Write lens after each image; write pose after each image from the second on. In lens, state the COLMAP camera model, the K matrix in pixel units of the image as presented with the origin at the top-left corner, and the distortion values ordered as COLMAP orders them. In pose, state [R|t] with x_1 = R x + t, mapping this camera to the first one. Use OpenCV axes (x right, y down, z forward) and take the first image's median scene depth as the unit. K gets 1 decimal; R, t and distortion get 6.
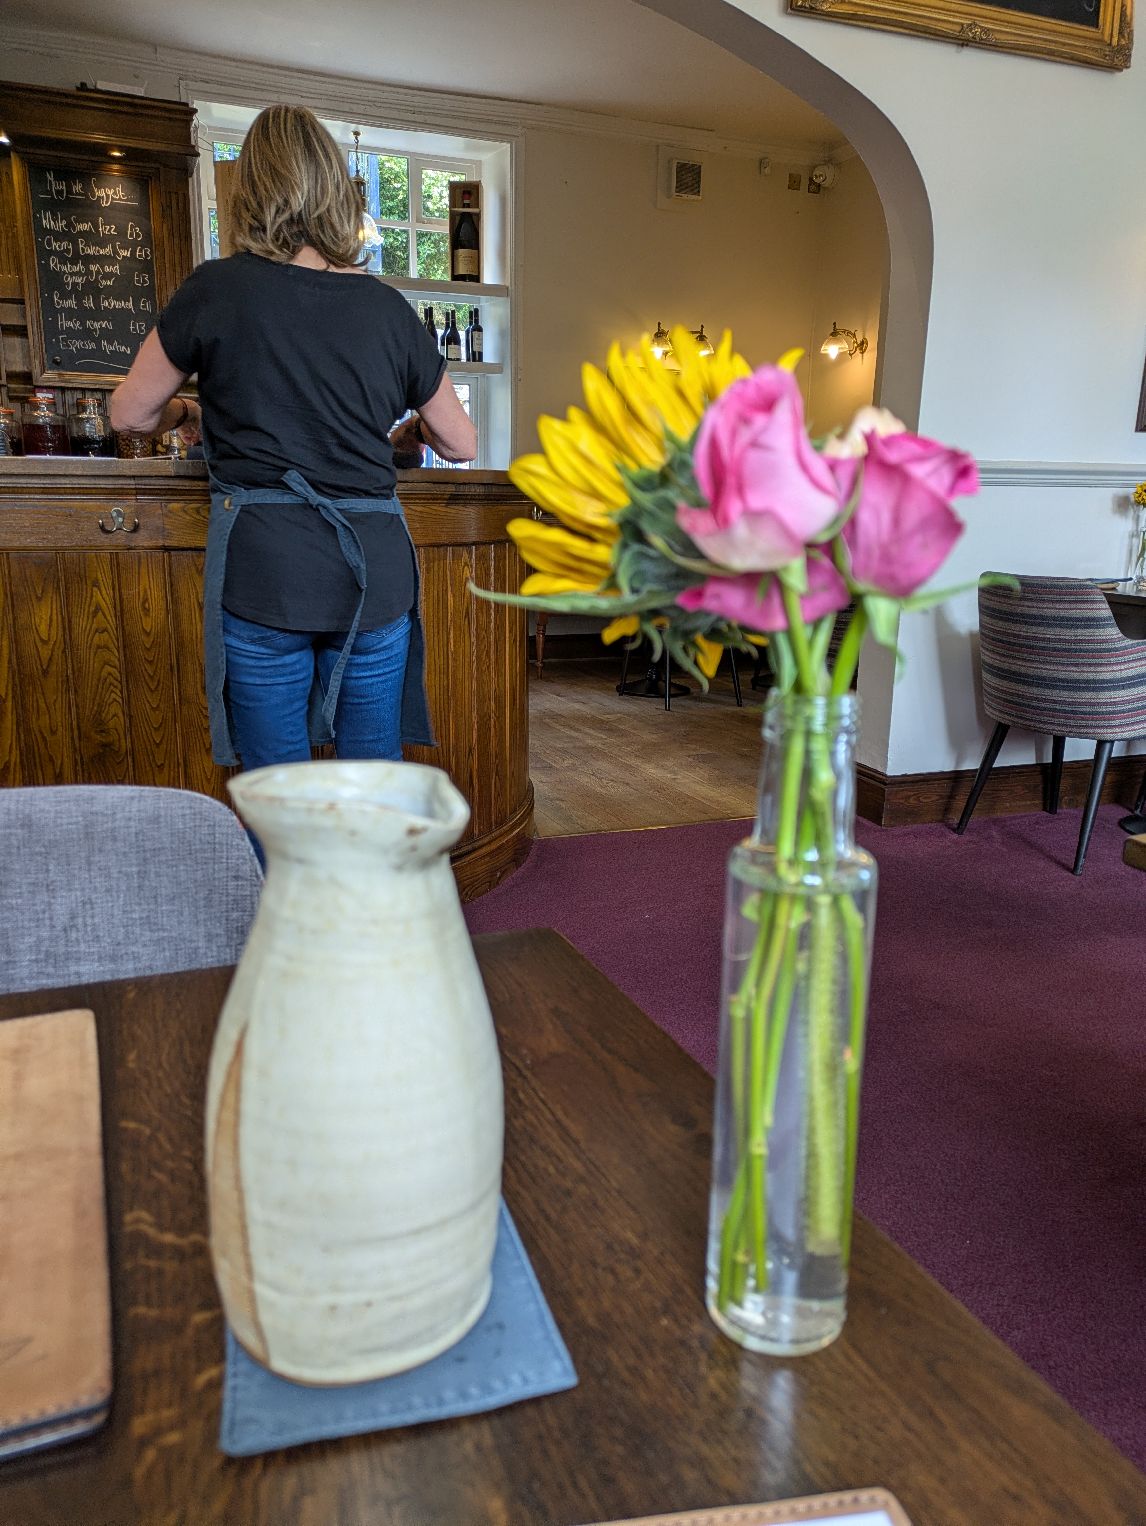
lens RADIAL K [[1128.8, 0, 569.0], [0, 1128.8, 764.9], [0, 0, 1]] dist [0.023362, -0.016795]
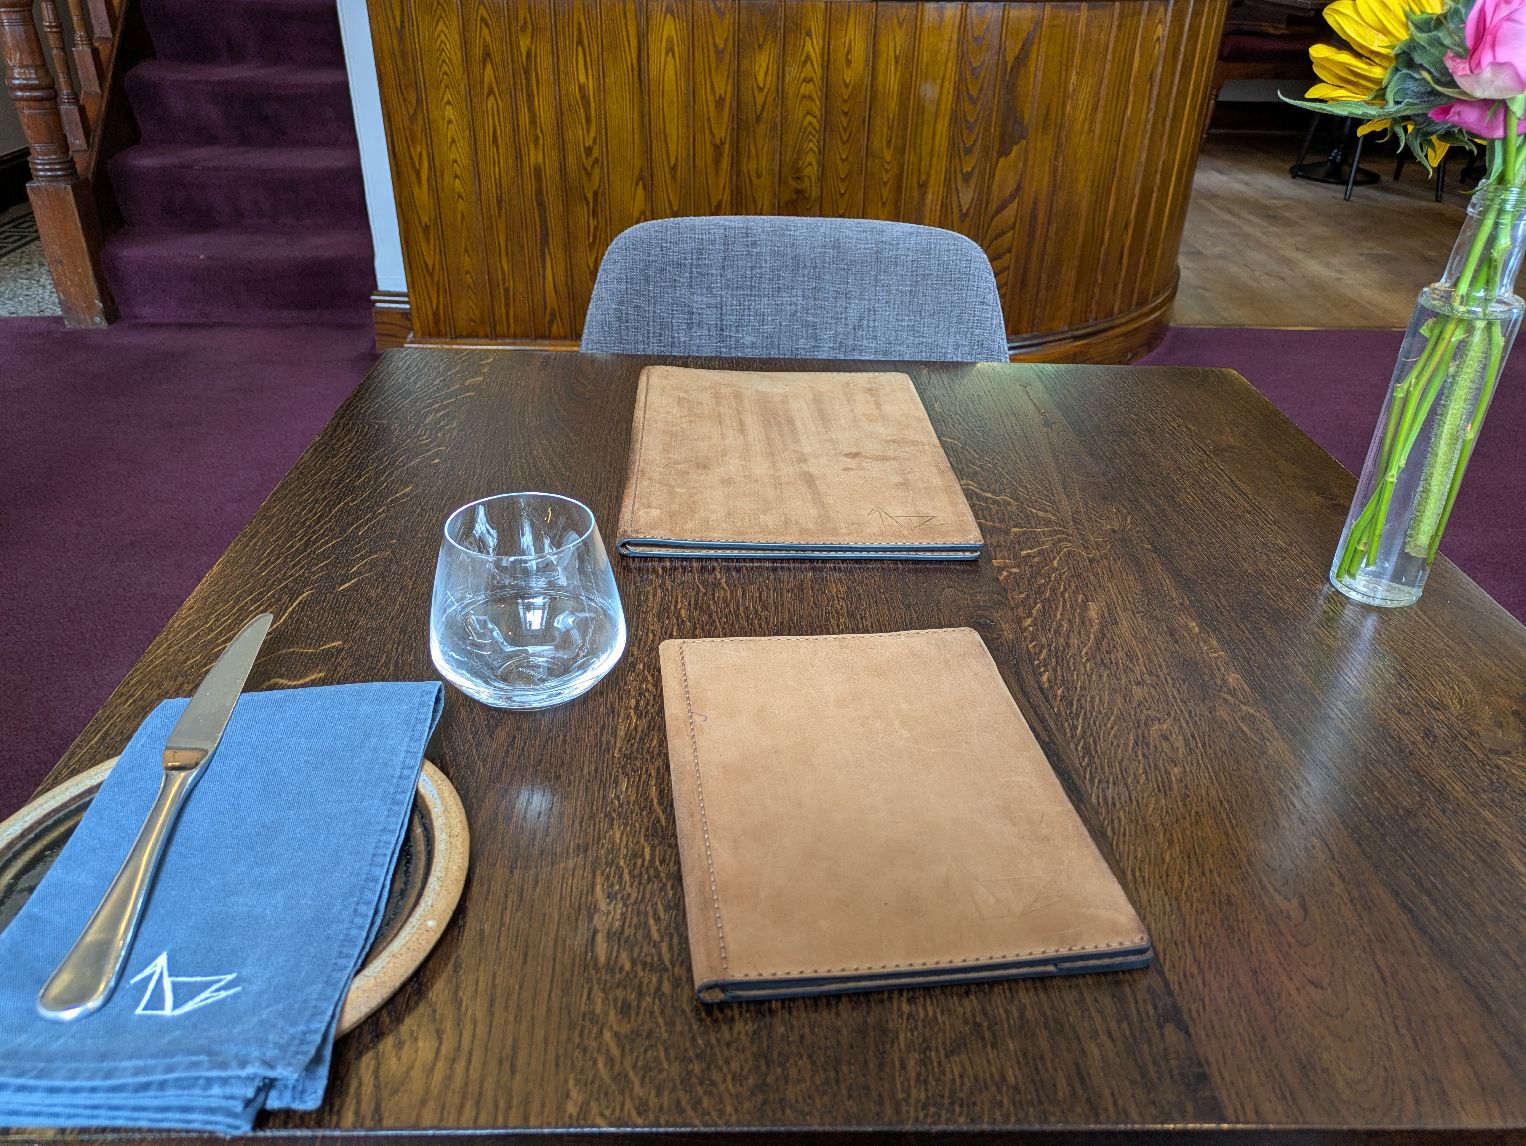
lens RADIAL K [[1128.8, 0, 767.5], [0, 1128.8, 583.4], [0, 0, 1]] dist [0.023362, -0.016795]
pose [[0.933196, 0.185865, -0.307569, -0.124415], [-0.087560, 0.947669, 0.307012, 0.053766], [0.348537, -0.259572, 0.900636, -0.732546]]
